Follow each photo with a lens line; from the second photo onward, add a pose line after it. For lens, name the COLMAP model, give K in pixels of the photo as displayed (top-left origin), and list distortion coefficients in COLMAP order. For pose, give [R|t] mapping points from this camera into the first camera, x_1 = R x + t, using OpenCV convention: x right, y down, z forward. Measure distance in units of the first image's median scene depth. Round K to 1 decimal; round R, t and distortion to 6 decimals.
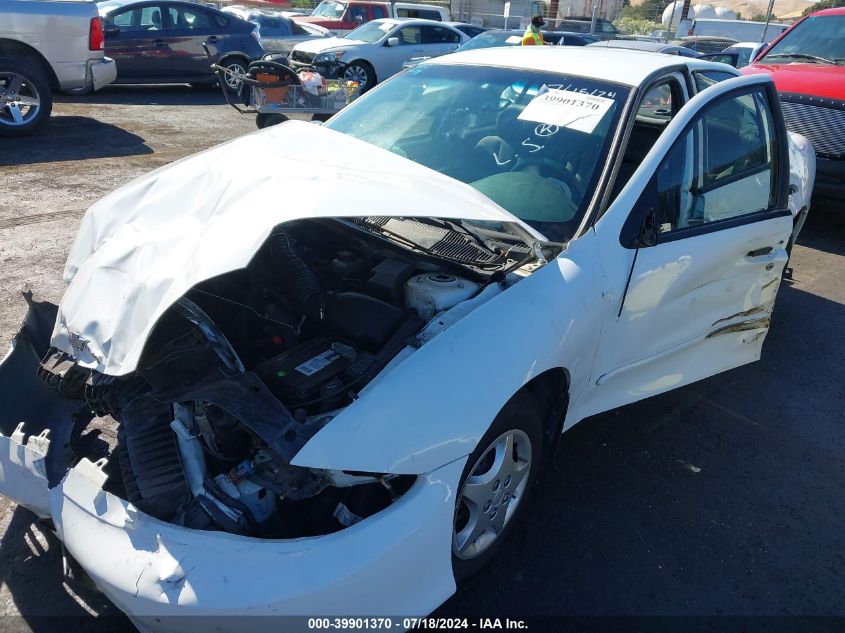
lens RADIAL K [[658.2, 0, 422.7], [0, 658.2, 320.3], [0, 0, 1]] dist [0.045239, -0.007068]
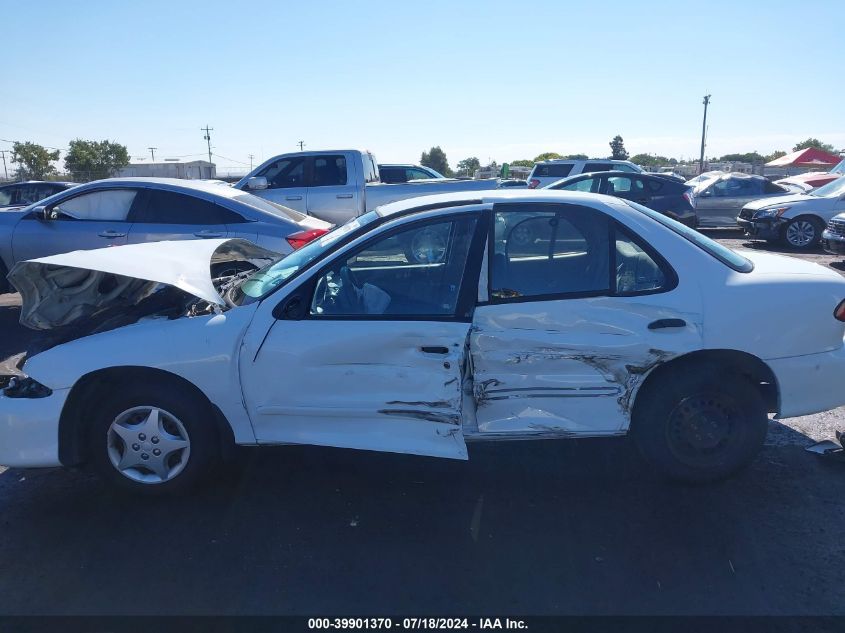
lens RADIAL K [[658.2, 0, 422.7], [0, 658.2, 320.3], [0, 0, 1]] dist [0.045239, -0.007068]
pose [[0.680525, 0.101764, -0.725623, 0.256784], [-0.264418, 0.957685, -0.113675, -0.003339], [0.683351, 0.269227, 0.678637, 0.040521]]
